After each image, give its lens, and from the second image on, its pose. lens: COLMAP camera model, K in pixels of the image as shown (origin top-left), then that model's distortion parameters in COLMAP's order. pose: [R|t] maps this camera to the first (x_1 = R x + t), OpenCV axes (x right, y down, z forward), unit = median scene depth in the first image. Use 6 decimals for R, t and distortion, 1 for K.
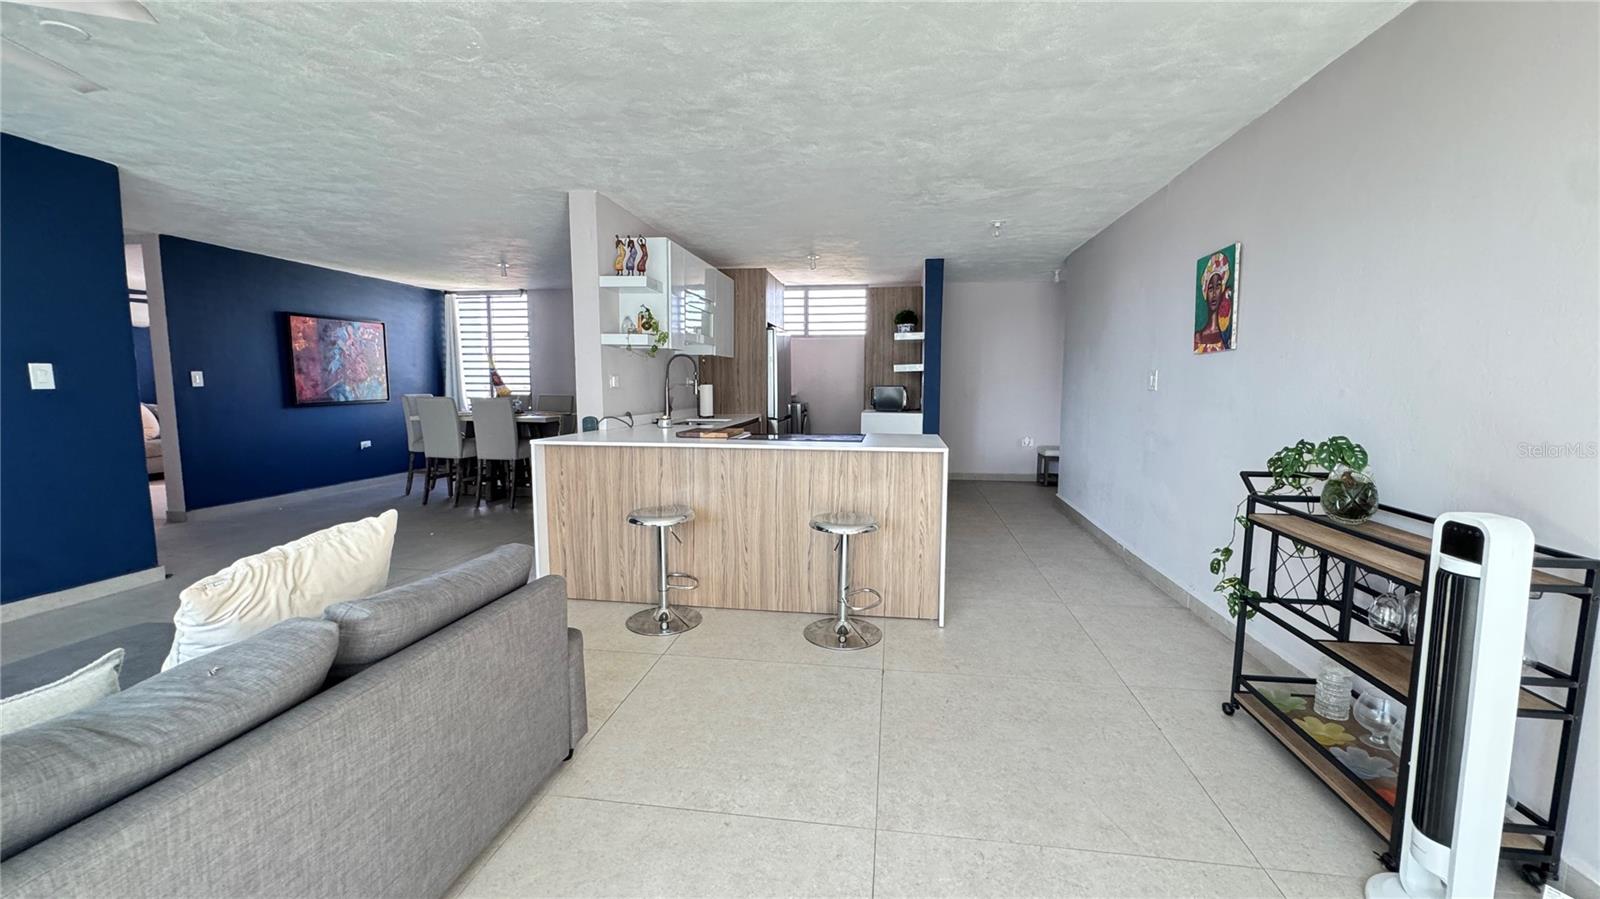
lens RADIAL K [[640.9, 0, 798.3], [0, 640.9, 447.5], [0, 0, 1]] dist [-0.002365, -0.000100]
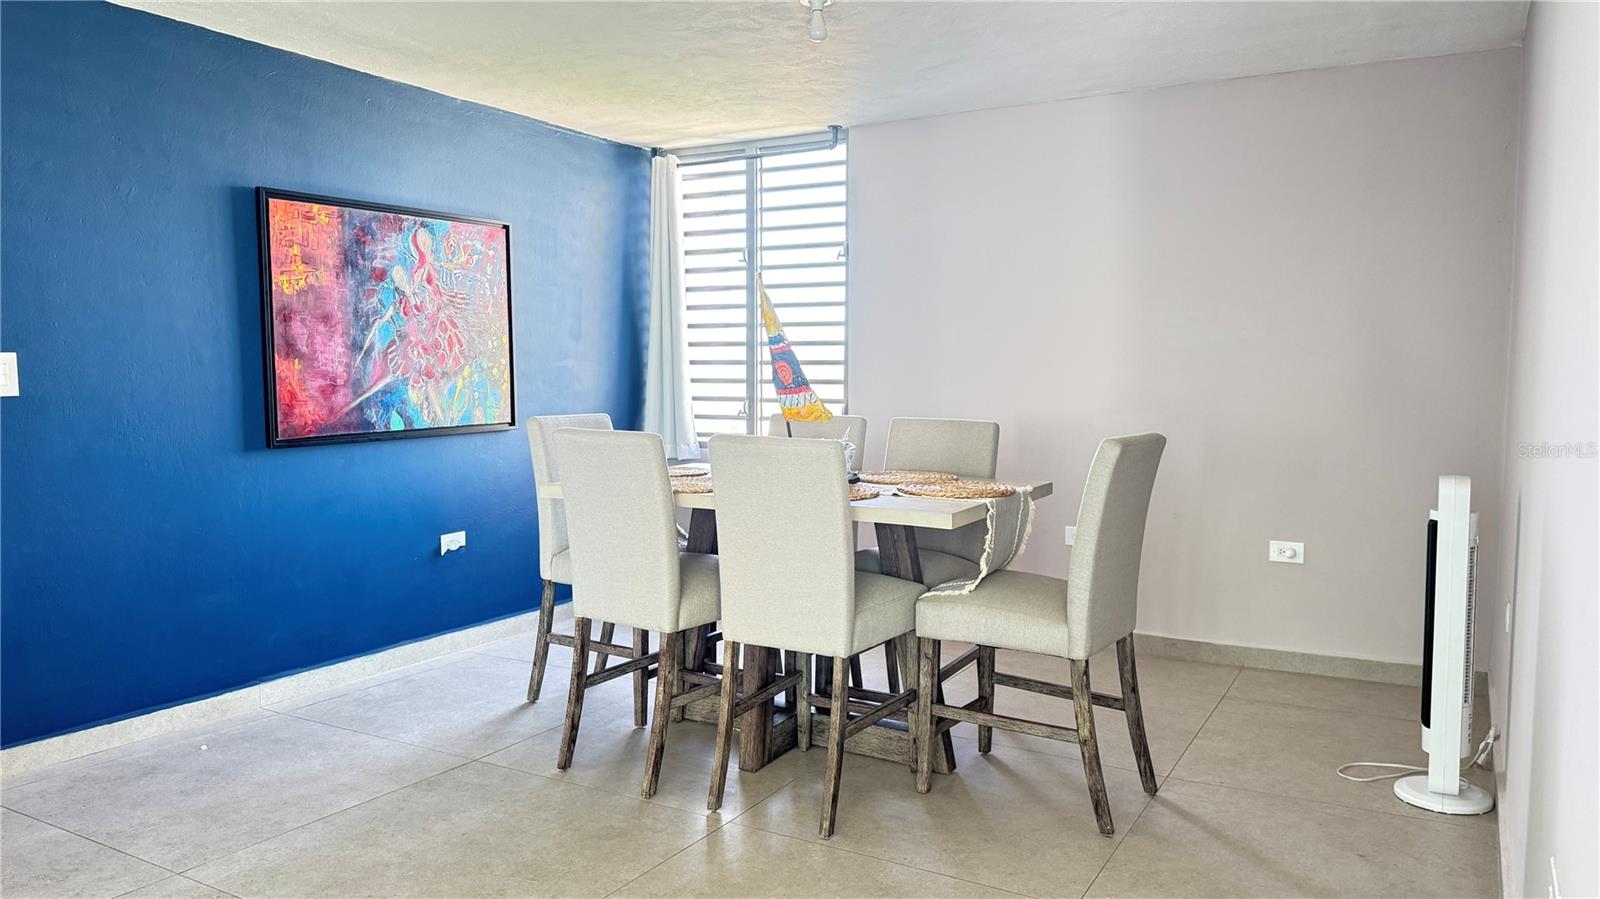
lens RADIAL K [[1129.3, 0, 800.6], [0, 1129.3, 451.3], [0, 0, 1]] dist [0.008237, 0.000541]
pose [[0.930033, 0.024387, -0.366667, -0.255923], [-0.035056, 0.999133, -0.022466, -0.054833], [0.365801, 0.033748, 0.930081, 0.483471]]
